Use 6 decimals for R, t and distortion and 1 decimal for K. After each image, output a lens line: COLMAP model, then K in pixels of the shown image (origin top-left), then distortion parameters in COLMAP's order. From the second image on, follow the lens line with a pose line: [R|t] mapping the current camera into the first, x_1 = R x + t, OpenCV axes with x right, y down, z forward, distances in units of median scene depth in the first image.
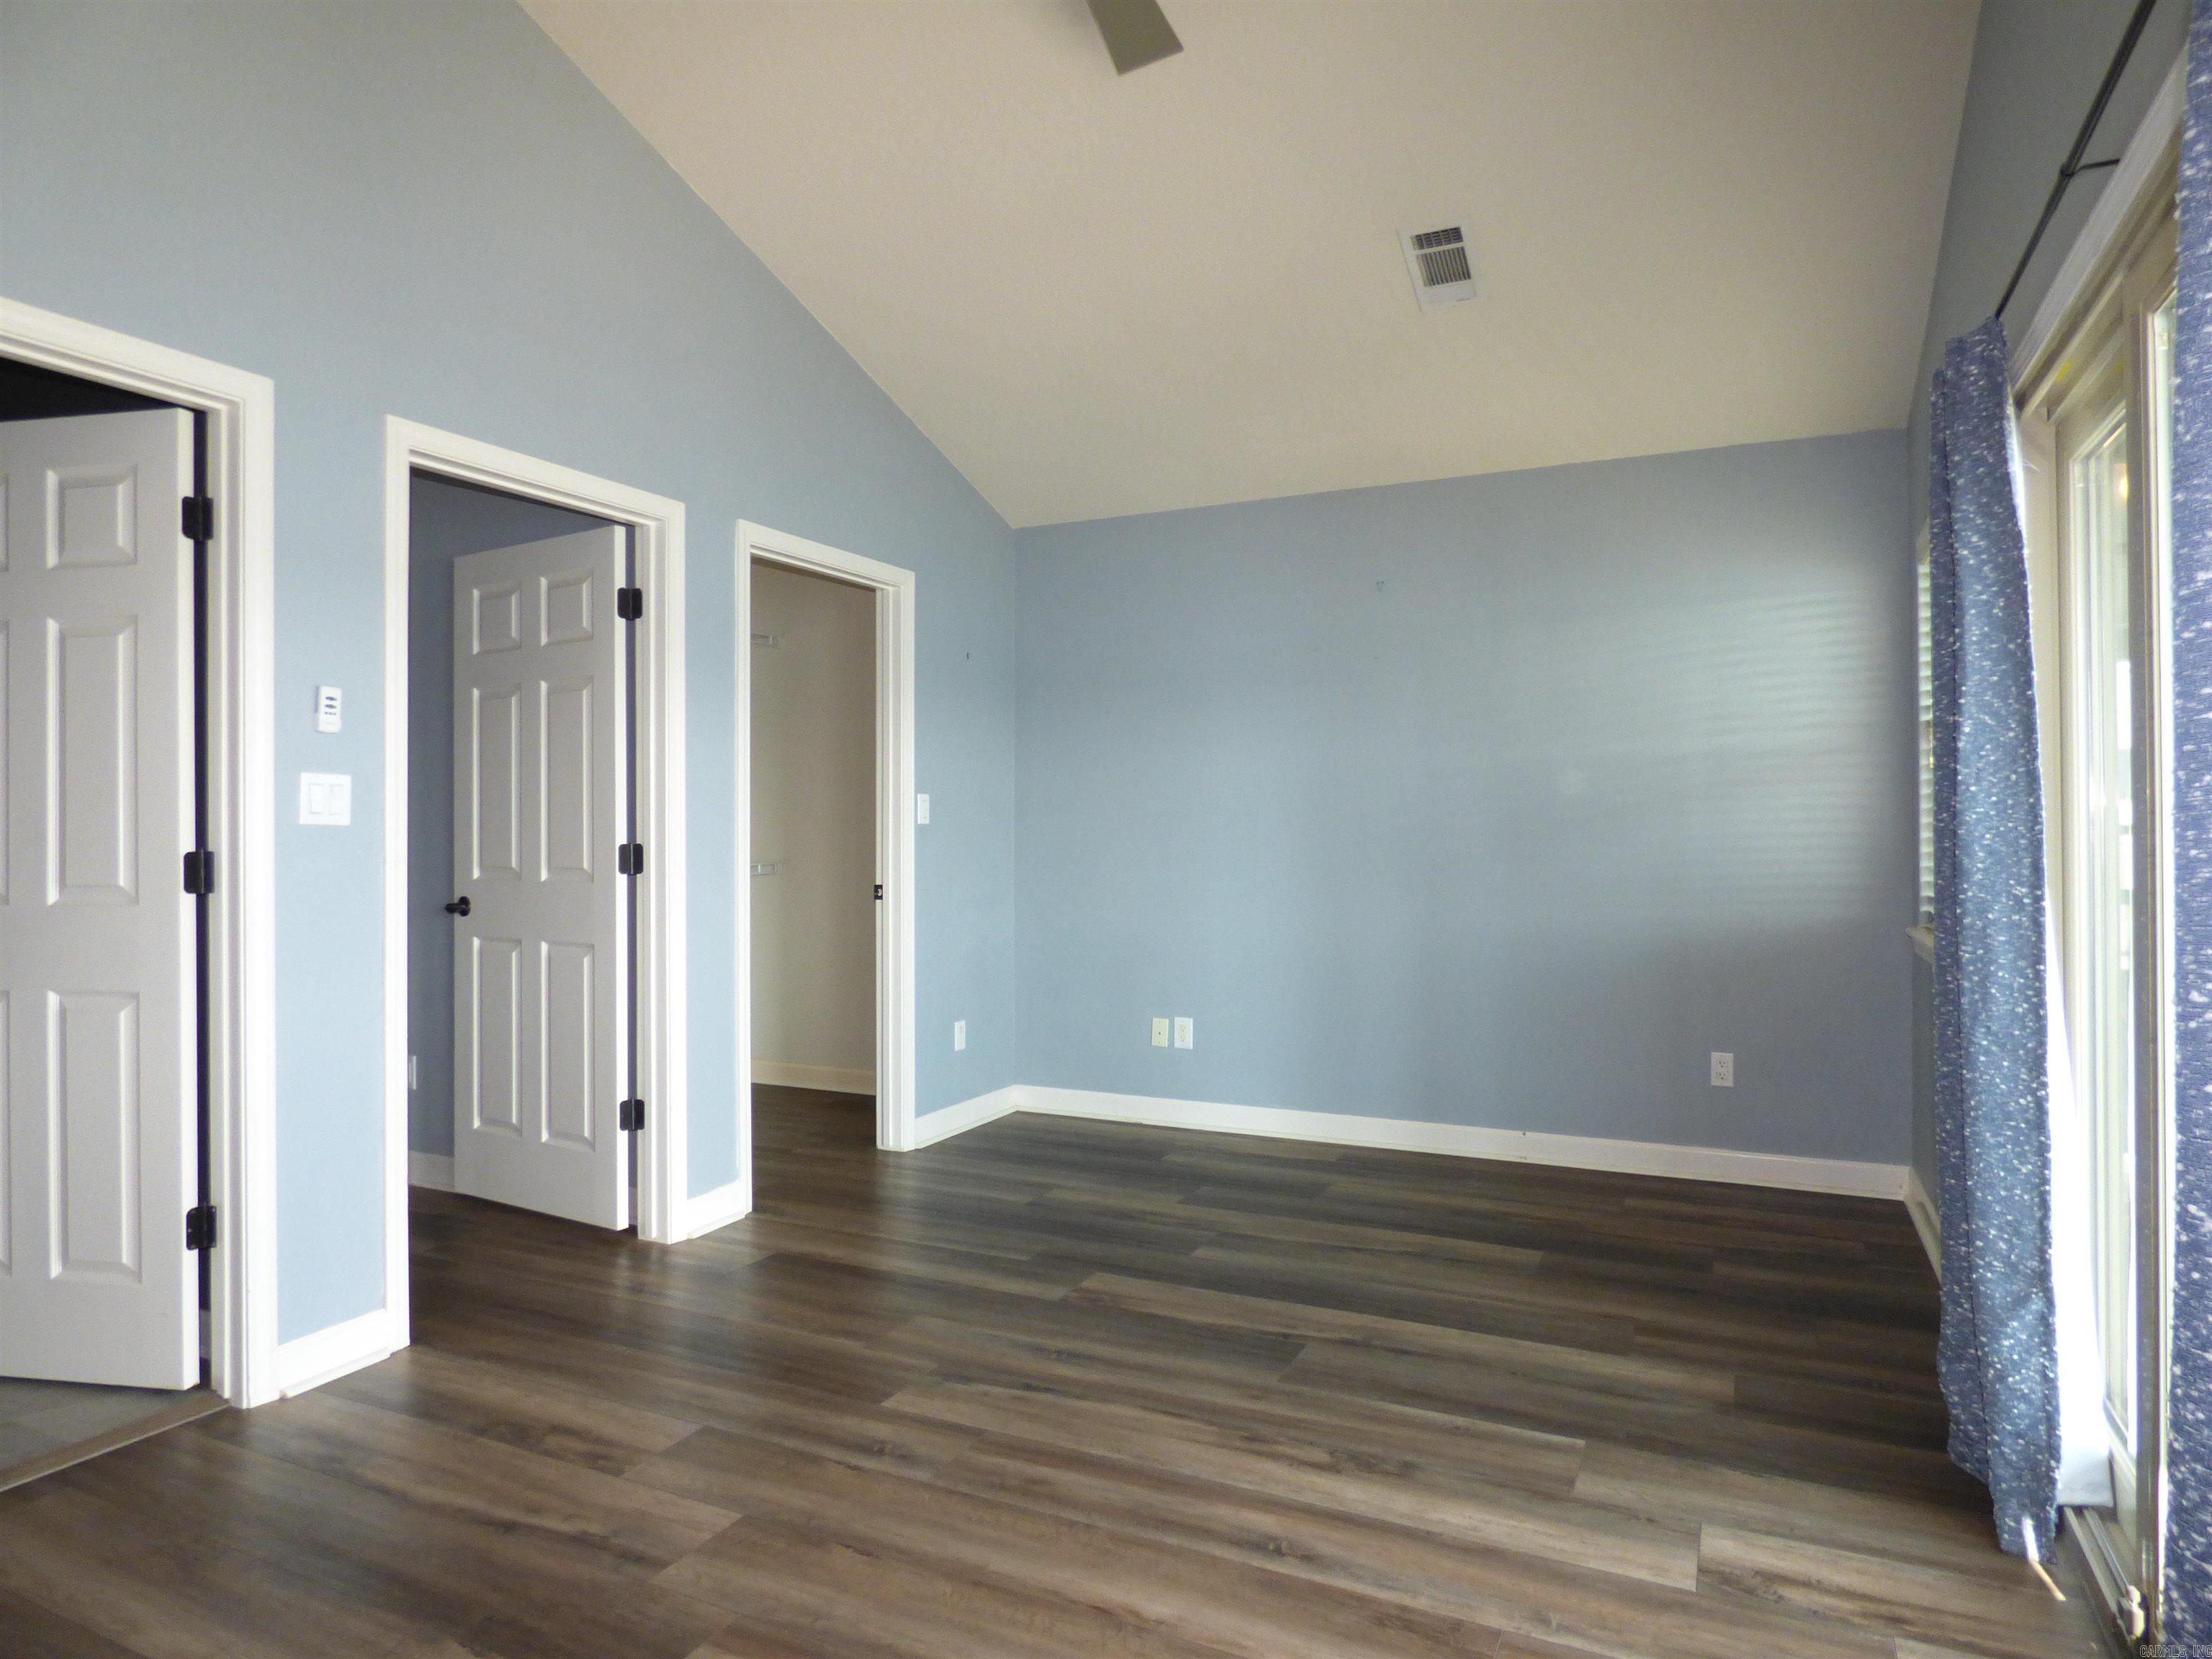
lens RADIAL K [[1322.1, 0, 1108.6], [0, 1322.1, 825.0], [0, 0, 1]] dist [-0.016351, 0.000886]
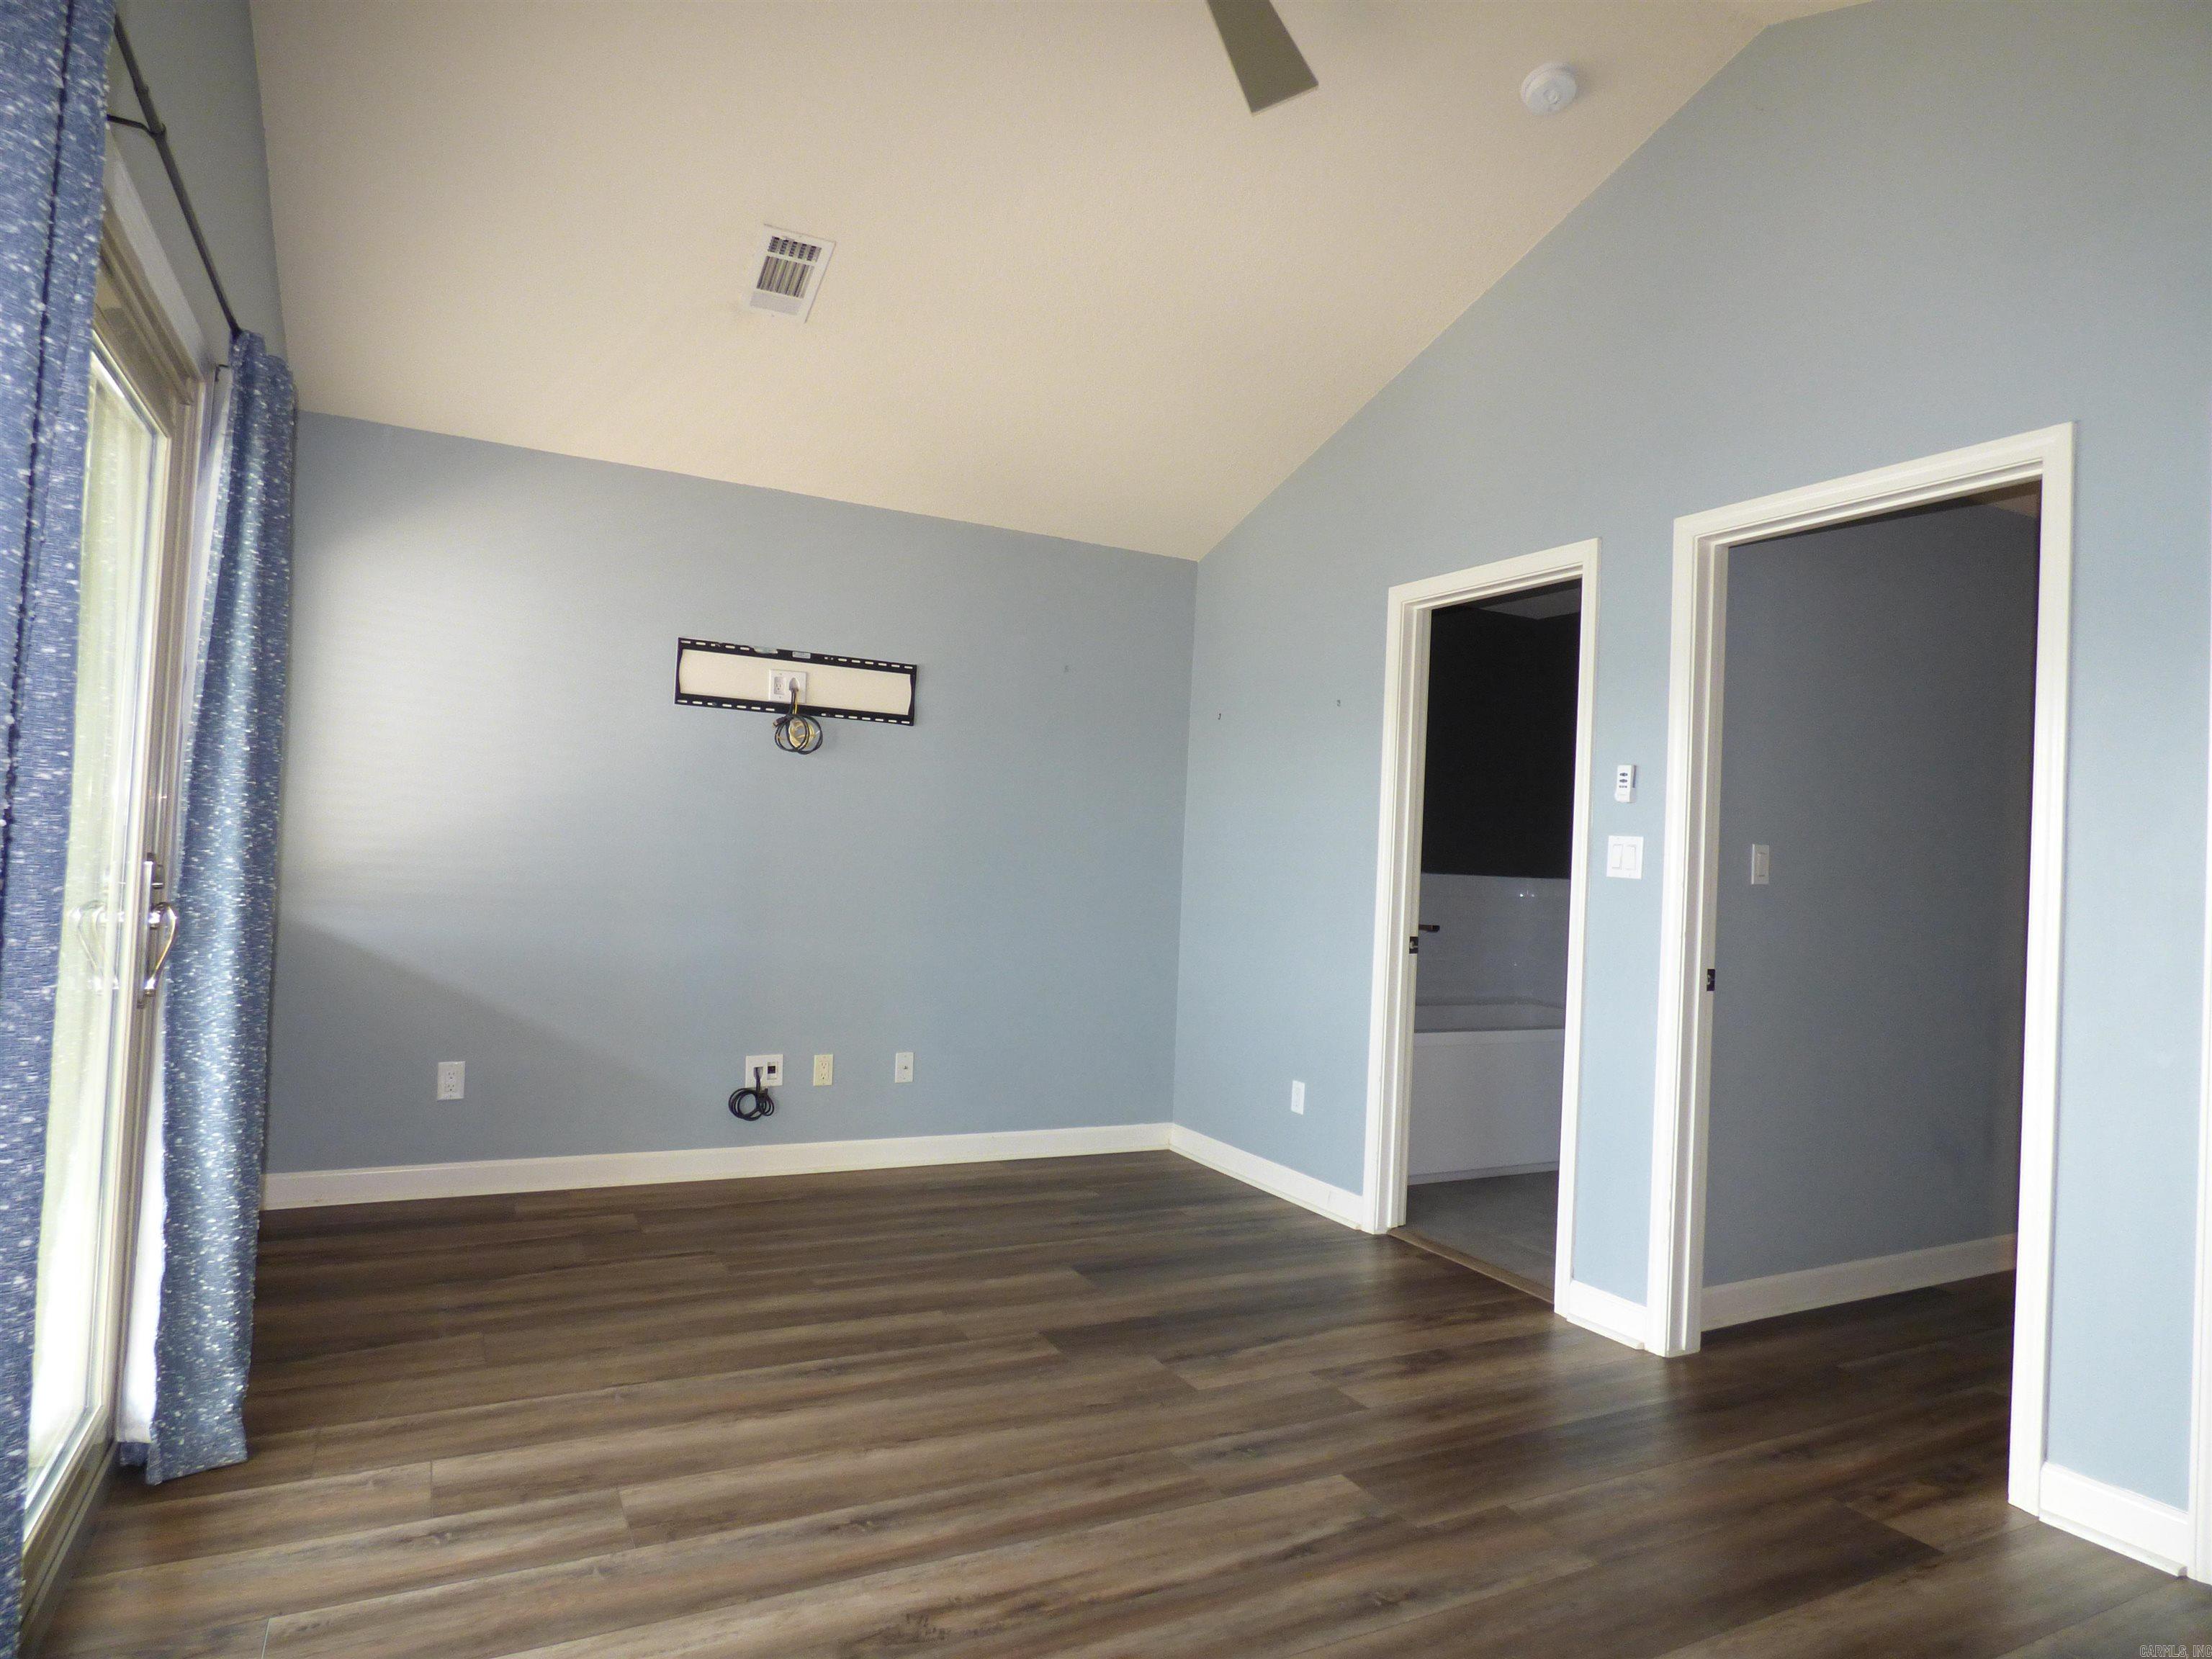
lens RADIAL K [[1322.1, 0, 1108.6], [0, 1322.1, 825.0], [0, 0, 1]] dist [-0.016351, 0.000886]
pose [[-0.592481, -0.044408, -0.804360, 0.810270], [-0.047293, 0.998675, -0.020300, -0.001826], [0.804195, 0.026013, -0.593796, 1.615653]]
